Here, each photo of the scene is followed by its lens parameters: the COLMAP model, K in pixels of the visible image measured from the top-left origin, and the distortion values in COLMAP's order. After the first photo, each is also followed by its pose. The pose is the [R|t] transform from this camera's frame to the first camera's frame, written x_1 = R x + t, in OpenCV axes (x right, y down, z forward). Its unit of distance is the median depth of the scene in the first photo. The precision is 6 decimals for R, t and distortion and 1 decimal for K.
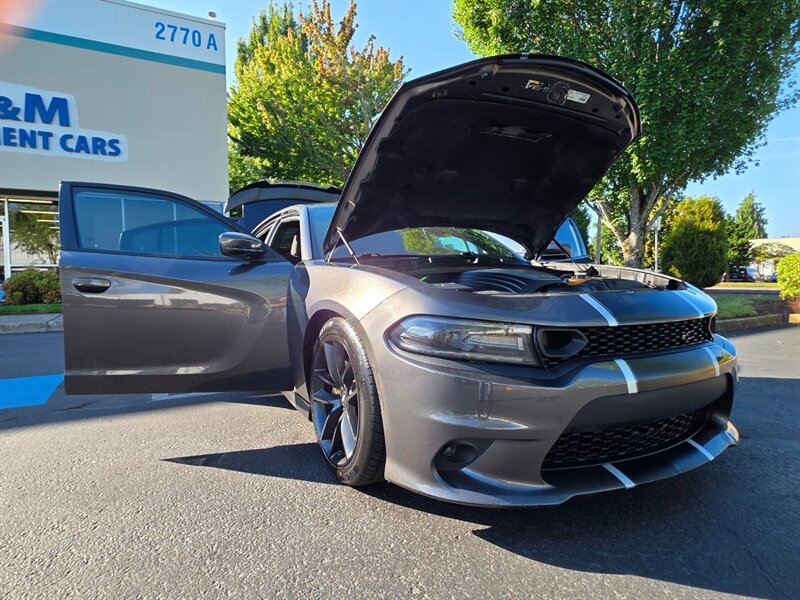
lens RADIAL K [[464.1, 0, 390.7], [0, 464.1, 299.0], [0, 0, 1]] dist [0.001296, -0.000988]
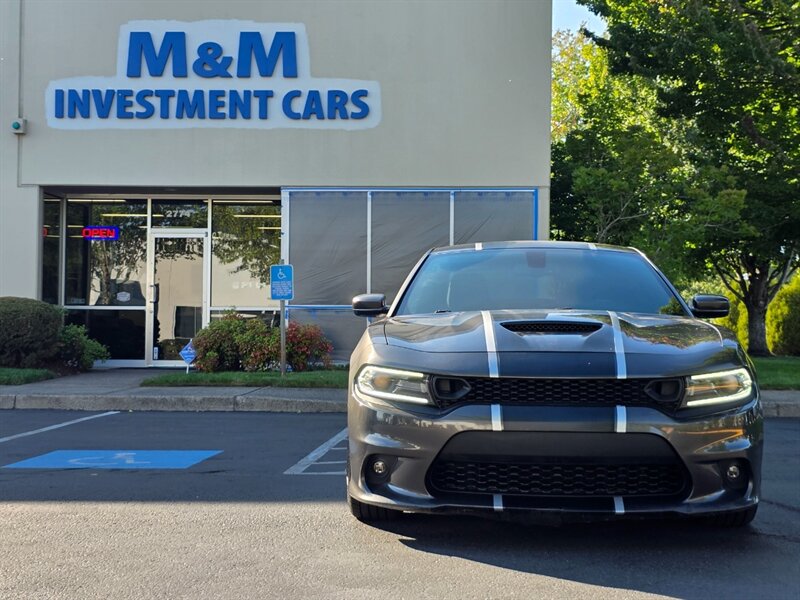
lens RADIAL K [[1170.3, 0, 394.4], [0, 1170.3, 299.3], [0, 0, 1]] dist [0.117695, 0.000000]
pose [[0.852821, 0.001057, -0.522202, 0.210629], [-0.041559, 0.996964, -0.065853, 0.007478], [0.520547, 0.077863, 0.850276, -0.203242]]
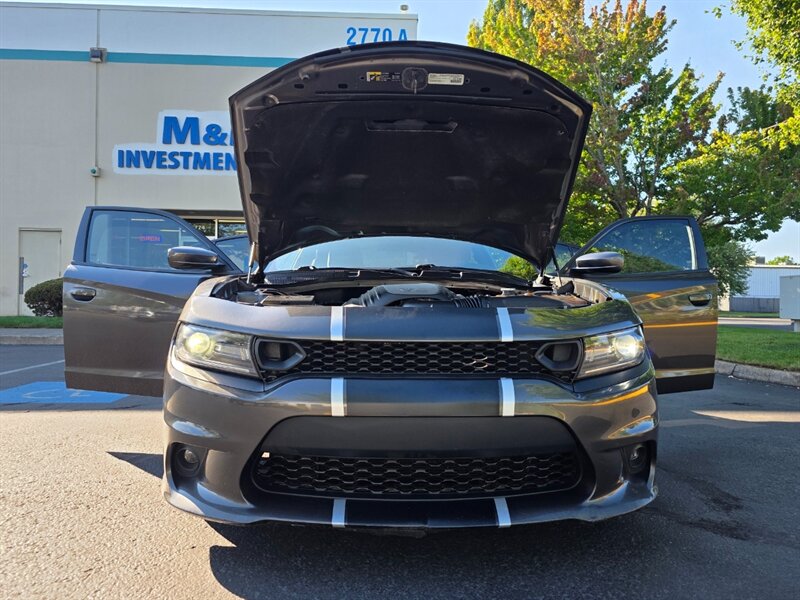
lens RADIAL K [[578.5, 0, 399.0], [0, 578.5, 302.1], [0, 0, 1]] dist [0.041963, -0.024015]
pose [[0.903054, 0.021180, -0.429005, 0.119361], [-0.041731, 0.998385, -0.038553, 0.002409], [0.427495, 0.052719, 0.902479, 0.003490]]
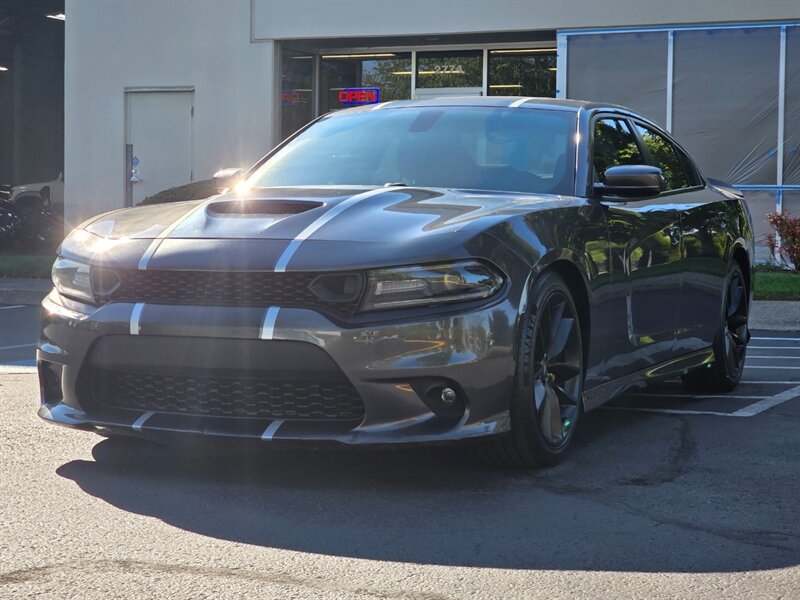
lens RADIAL K [[1540.1, 0, 394.7], [0, 1540.1, 305.2], [0, 0, 1]] dist [0.021089, 0.000000]
pose [[0.634975, 0.059116, -0.770268, 0.381104], [-0.054755, 0.998004, 0.031457, -0.000008], [0.770590, 0.022202, 0.636944, -0.079312]]
